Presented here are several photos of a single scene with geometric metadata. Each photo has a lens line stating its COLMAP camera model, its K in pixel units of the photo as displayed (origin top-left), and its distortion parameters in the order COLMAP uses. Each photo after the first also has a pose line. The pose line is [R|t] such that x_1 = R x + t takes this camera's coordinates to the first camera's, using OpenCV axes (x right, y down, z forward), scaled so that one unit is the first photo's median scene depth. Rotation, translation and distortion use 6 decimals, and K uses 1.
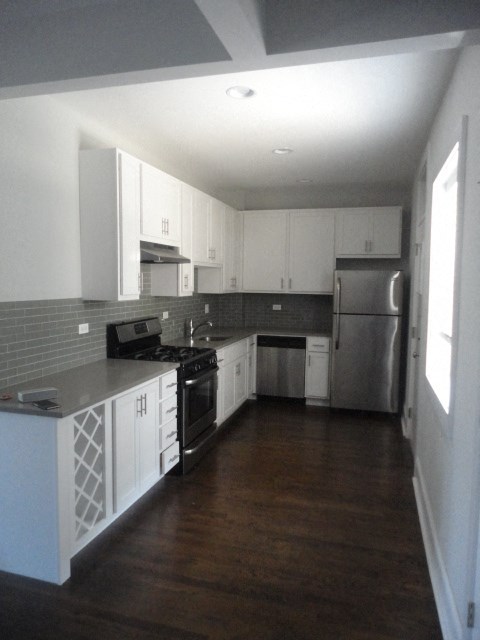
lens RADIAL K [[467.9, 0, 240.0], [0, 467.9, 320.0], [0, 0, 1]] dist [-0.011864, -0.001036]
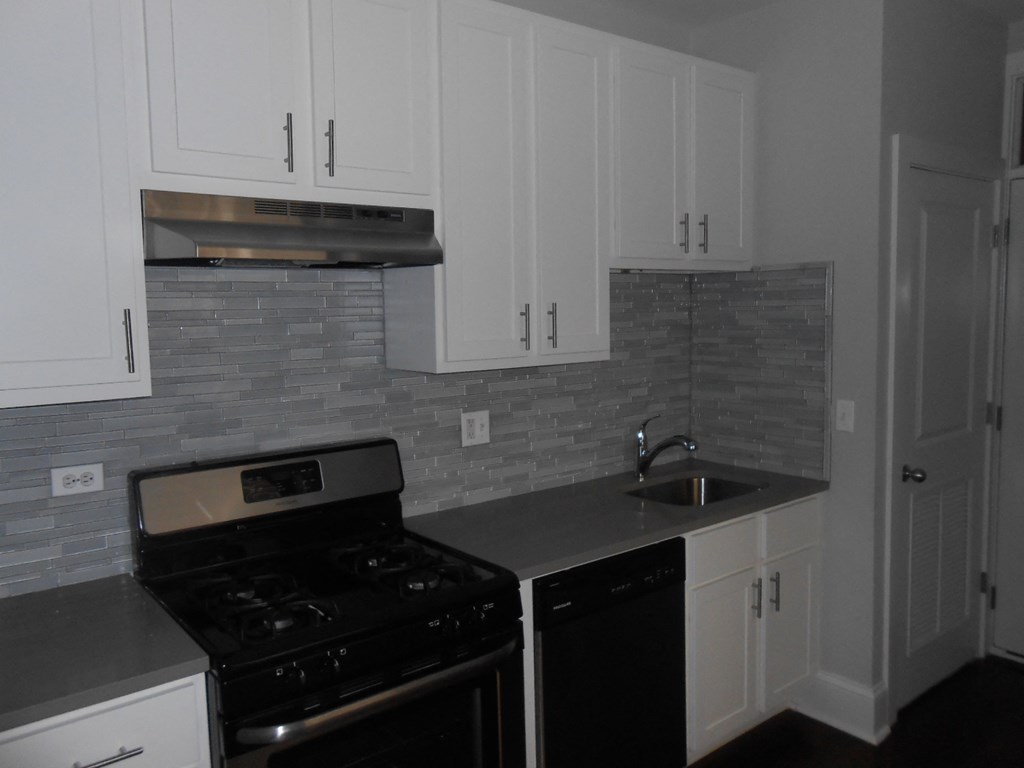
lens RADIAL K [[760.6, 0, 512.0], [0, 760.6, 384.0], [0, 0, 1]] dist [0.001527, 0.000771]
pose [[0.803830, 0.013235, -0.594711, 0.203114], [-0.010134, 0.999912, 0.008555, -0.049733], [0.594772, -0.000850, 0.803894, 0.652661]]
